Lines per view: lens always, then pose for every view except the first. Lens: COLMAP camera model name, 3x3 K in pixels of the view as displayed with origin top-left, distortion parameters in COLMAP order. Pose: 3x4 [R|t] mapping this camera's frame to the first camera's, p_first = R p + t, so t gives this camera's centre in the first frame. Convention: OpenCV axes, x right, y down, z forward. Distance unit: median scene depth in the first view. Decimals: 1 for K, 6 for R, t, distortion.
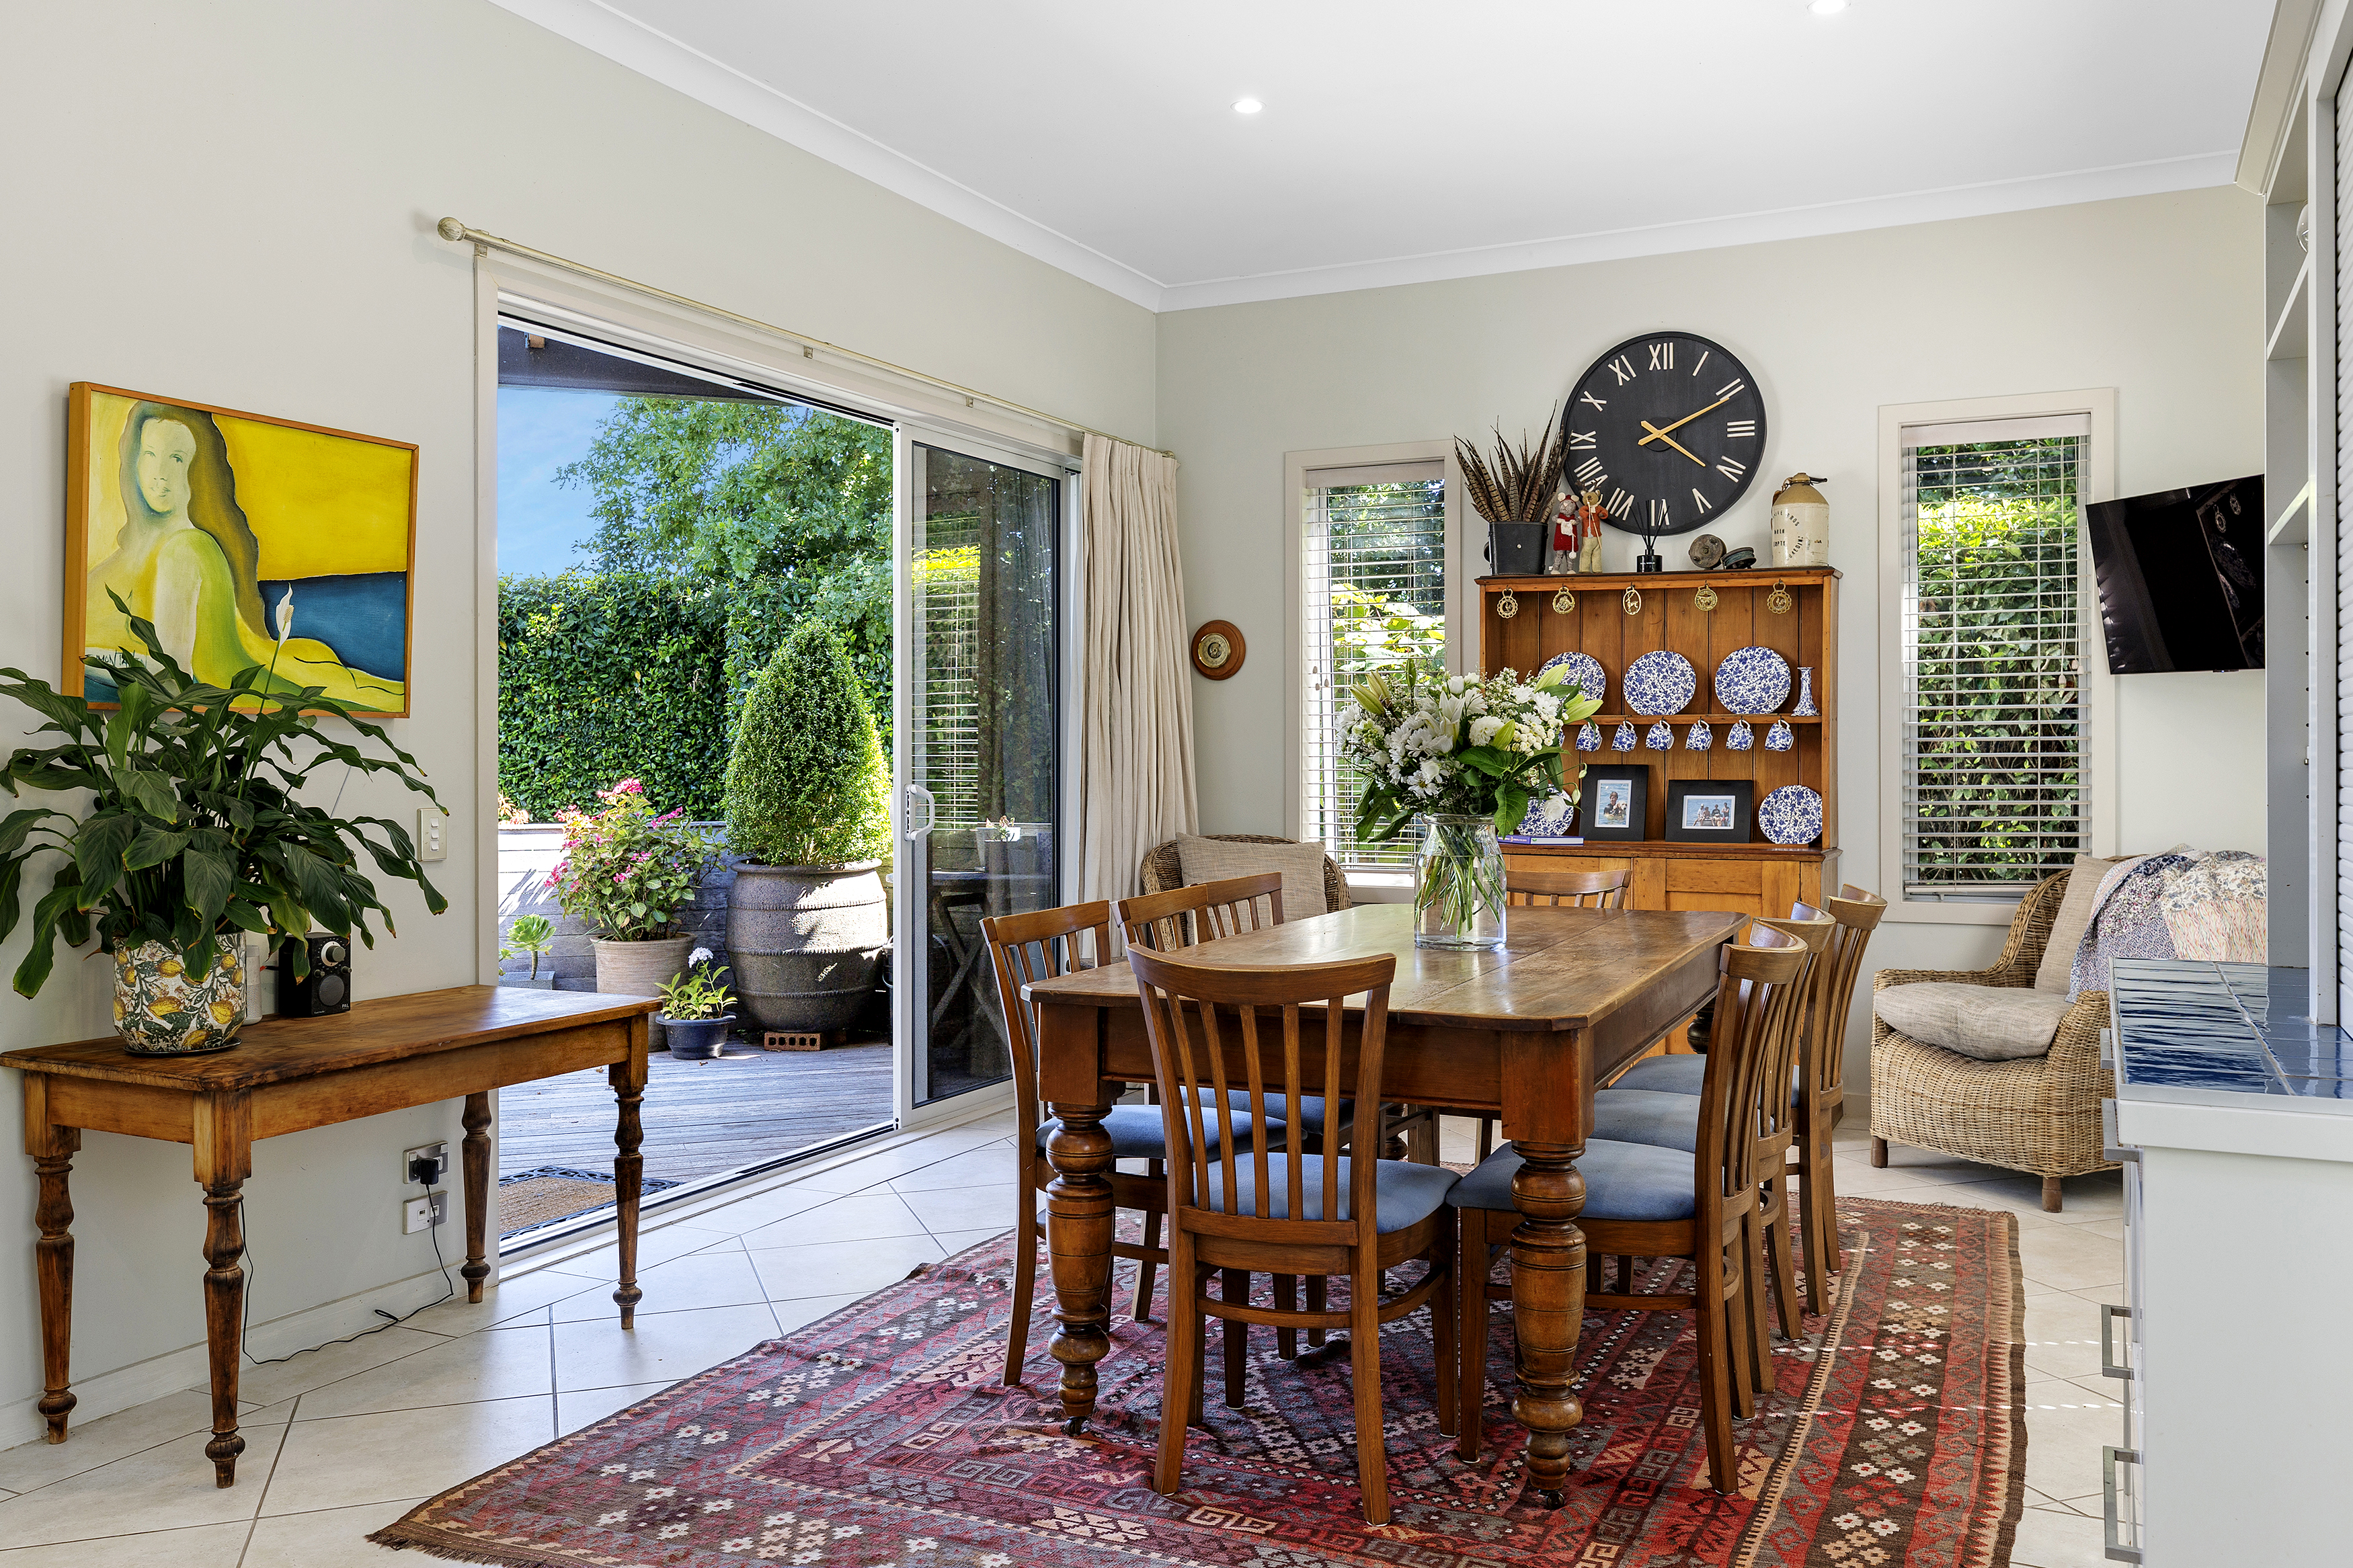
lens RADIAL K [[1859.5, 0, 1185.7], [0, 1859.5, 779.4], [0, 0, 1]] dist [0.007189, 0.001739]
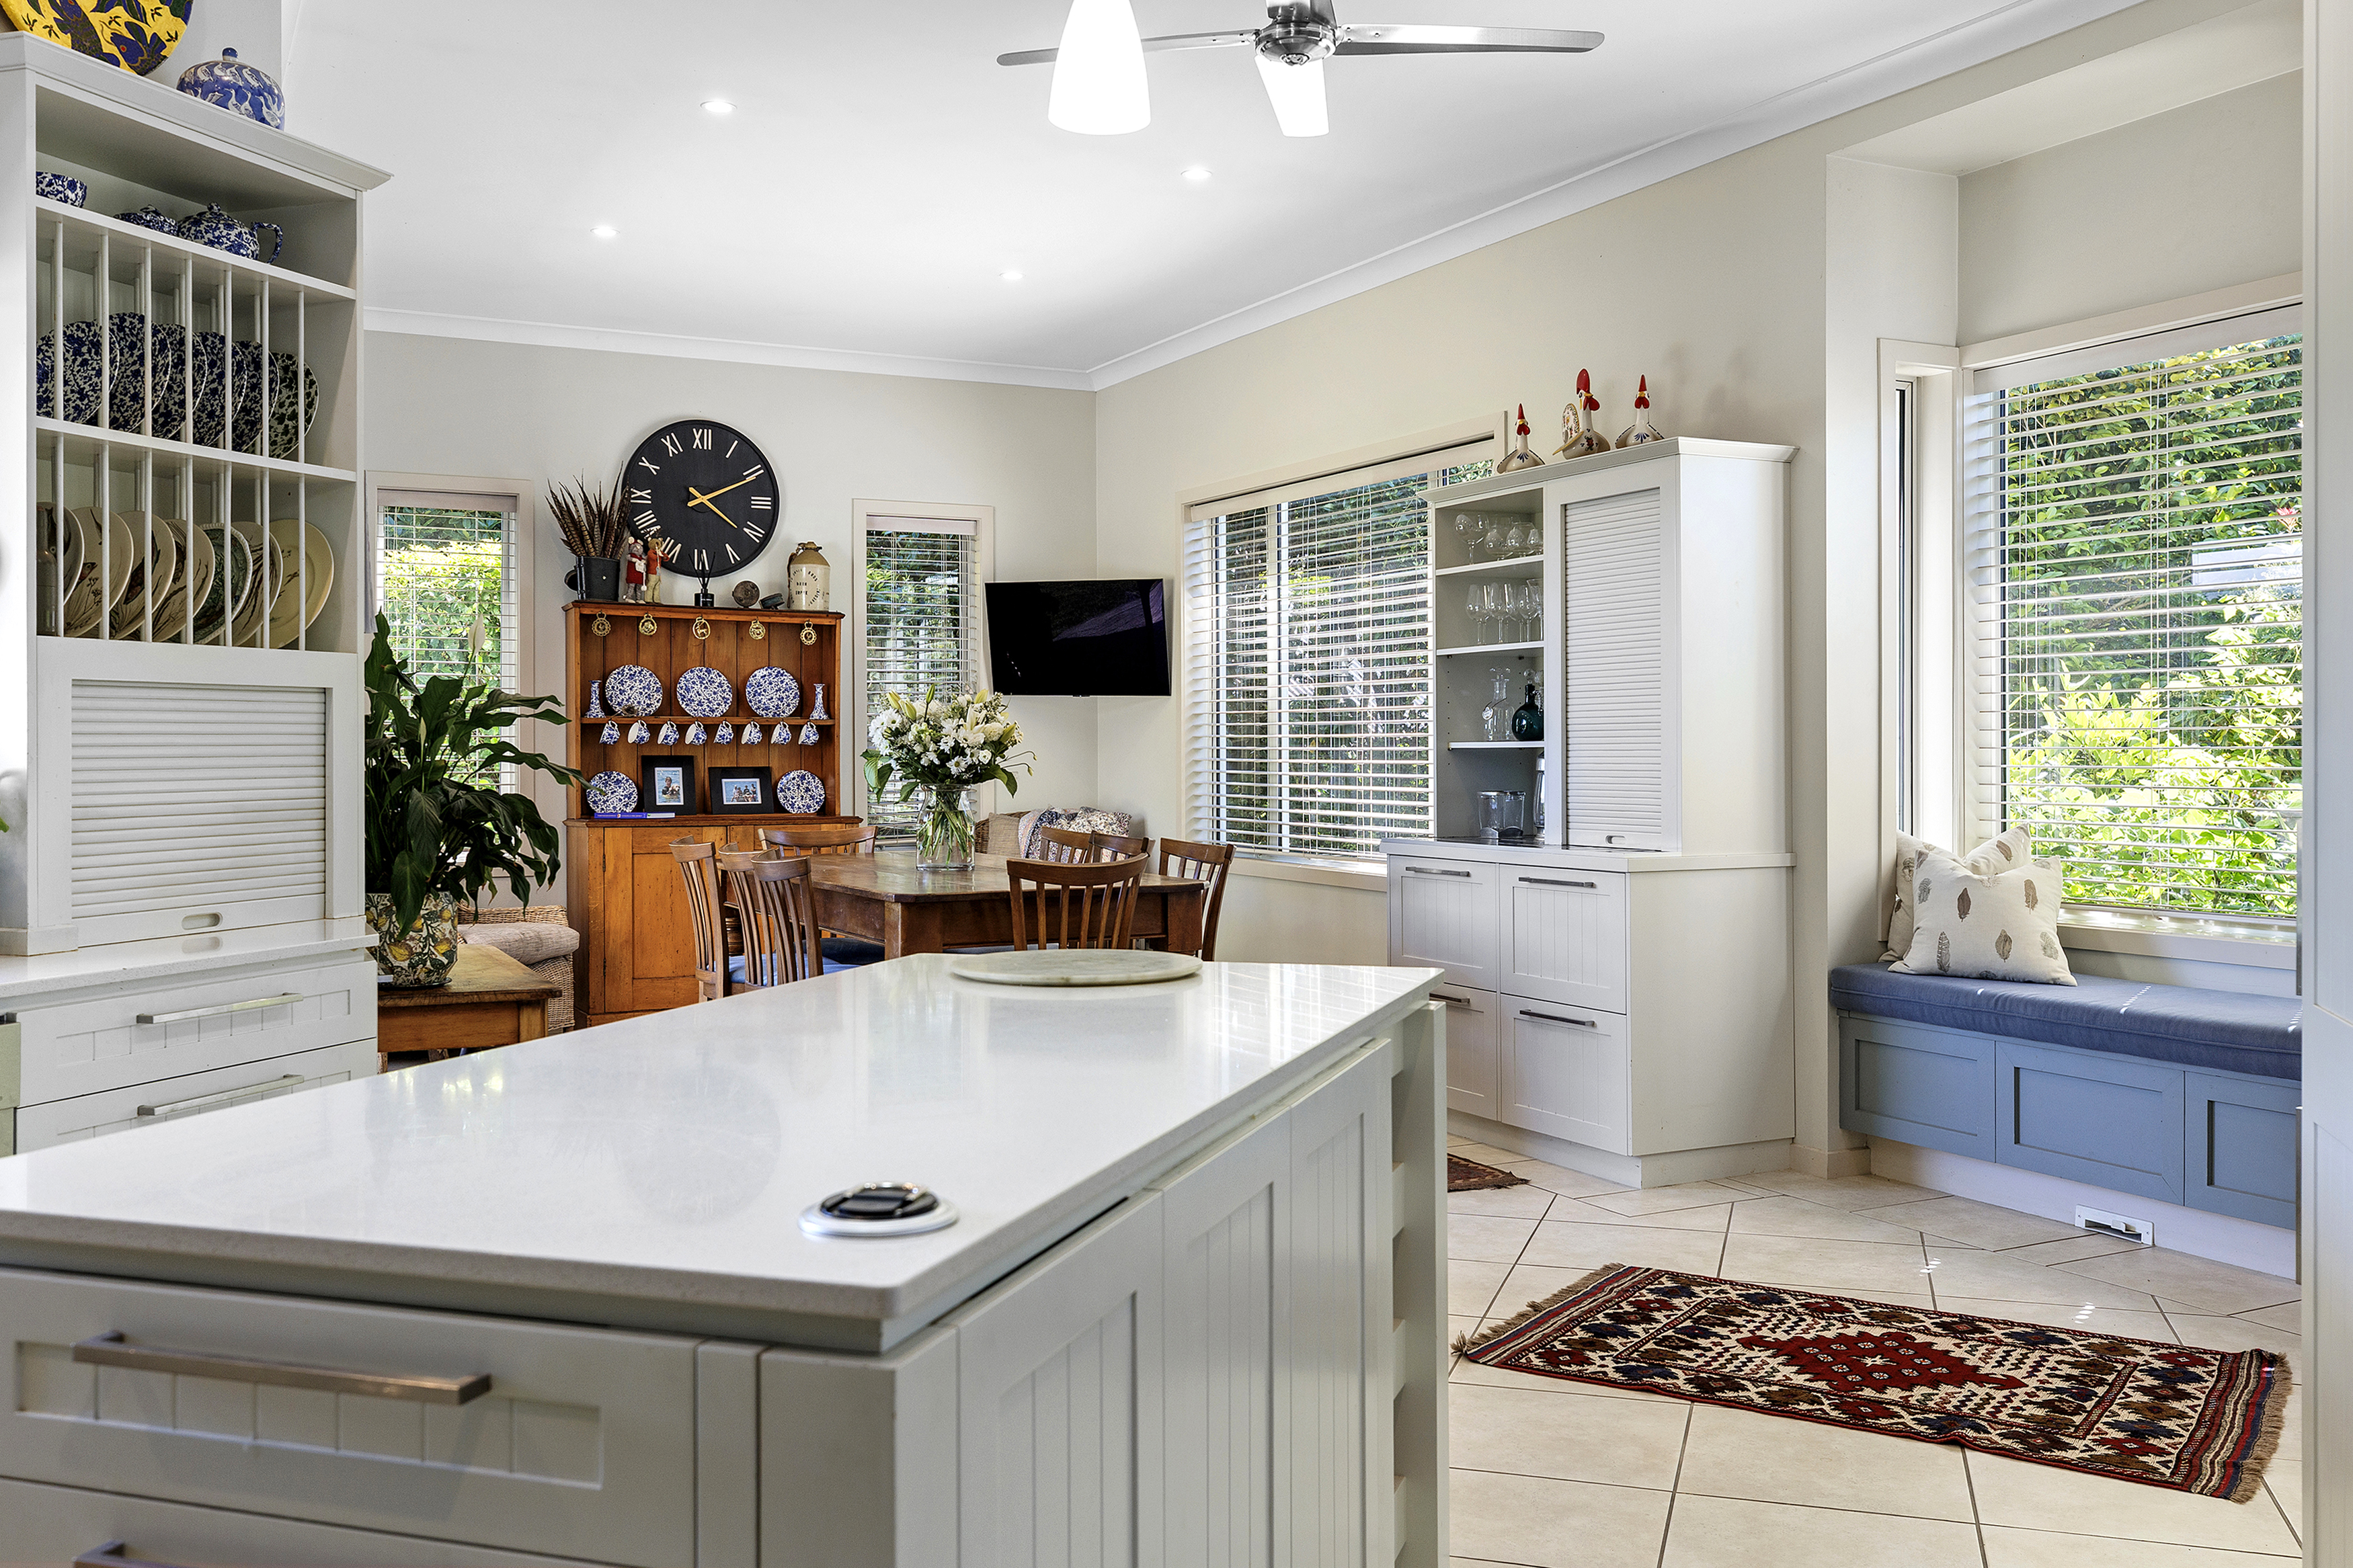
lens RADIAL K [[2032.0, 0, 1173.8], [0, 2032.0, 774.4], [0, 0, 1]] dist [-0.009307, -0.001307]
pose [[0.602450, -0.010122, 0.798093, -0.676863], [0.011577, 0.999925, 0.003942, 0.003496], [-0.798073, 0.006865, 0.602522, -0.108092]]
